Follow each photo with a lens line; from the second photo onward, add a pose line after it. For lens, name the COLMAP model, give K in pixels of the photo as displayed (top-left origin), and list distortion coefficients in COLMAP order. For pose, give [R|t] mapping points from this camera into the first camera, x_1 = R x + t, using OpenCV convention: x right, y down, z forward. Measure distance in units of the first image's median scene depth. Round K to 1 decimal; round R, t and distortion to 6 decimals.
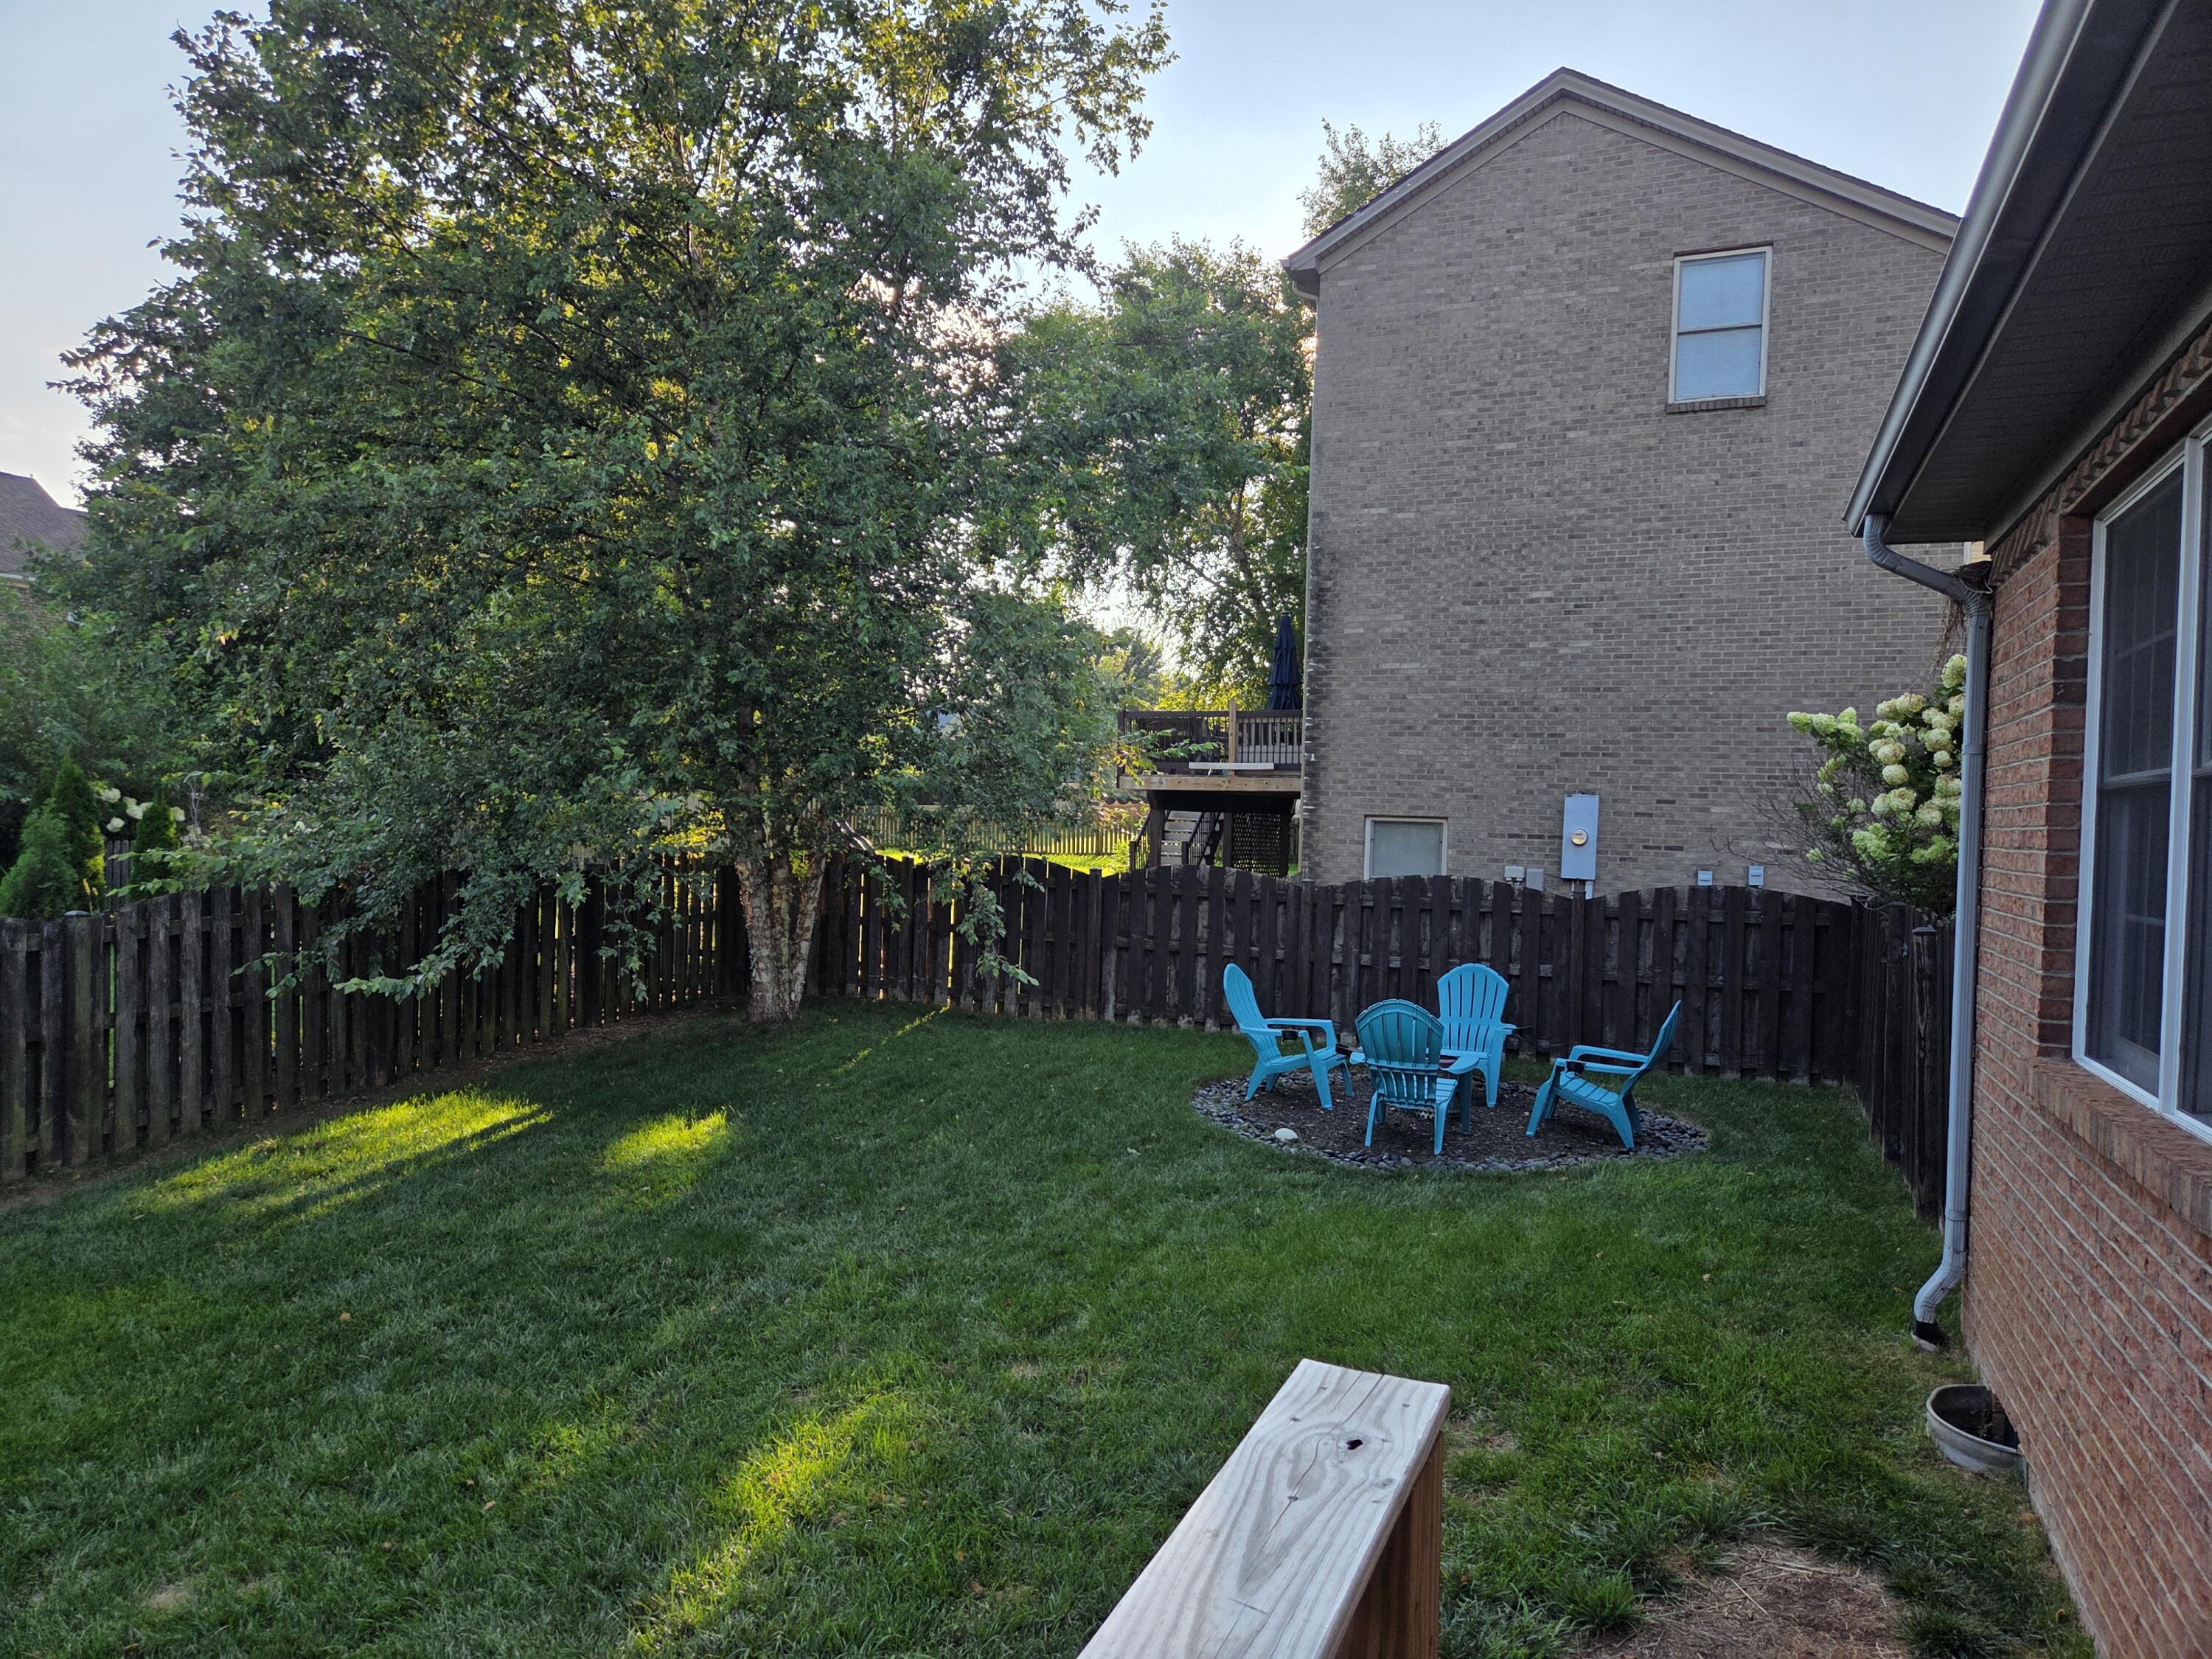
lens RADIAL K [[1474.2, 0, 1106.0], [0, 1474.2, 829.5], [0, 0, 1]] dist [0.084879, -0.089423]
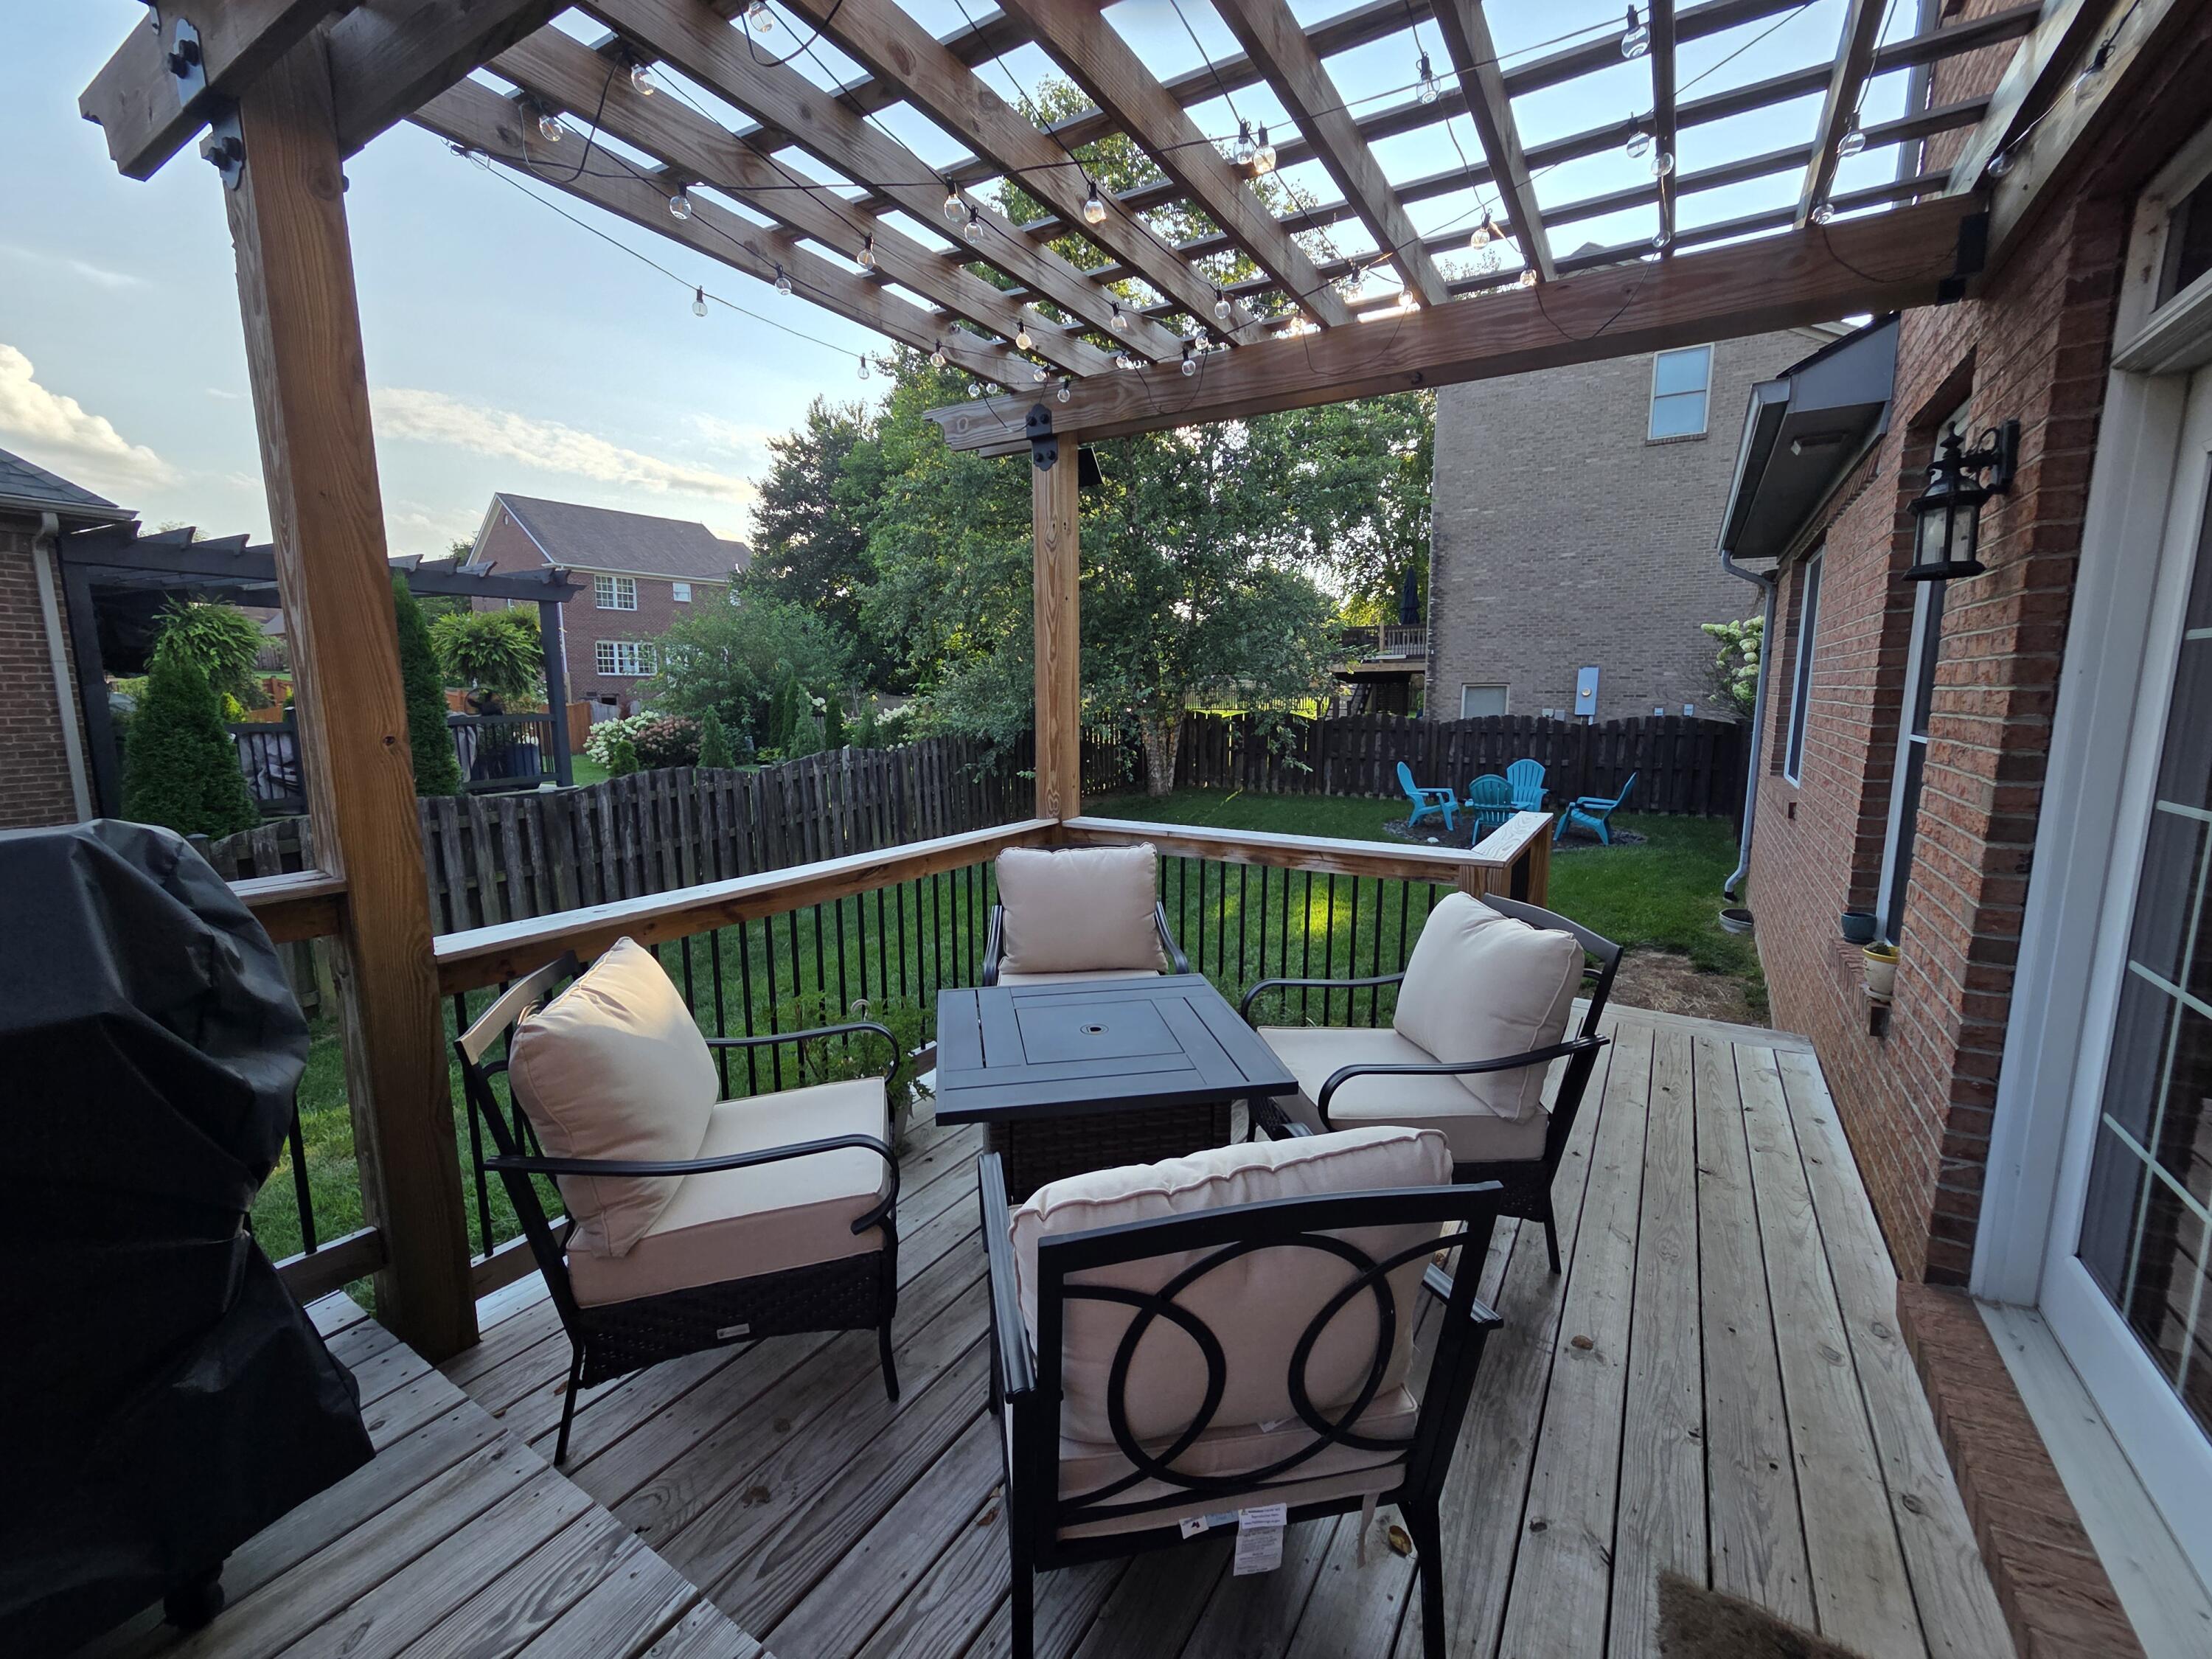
lens RADIAL K [[900.1, 0, 1131.0], [0, 900.1, 820.1], [0, 0, 1]] dist [0.002228, 0.000576]
pose [[0.987435, -0.011149, -0.157631, -0.070915], [0.032506, 0.990506, 0.133570, -0.005181], [0.154645, -0.137016, 0.978423, -0.222191]]
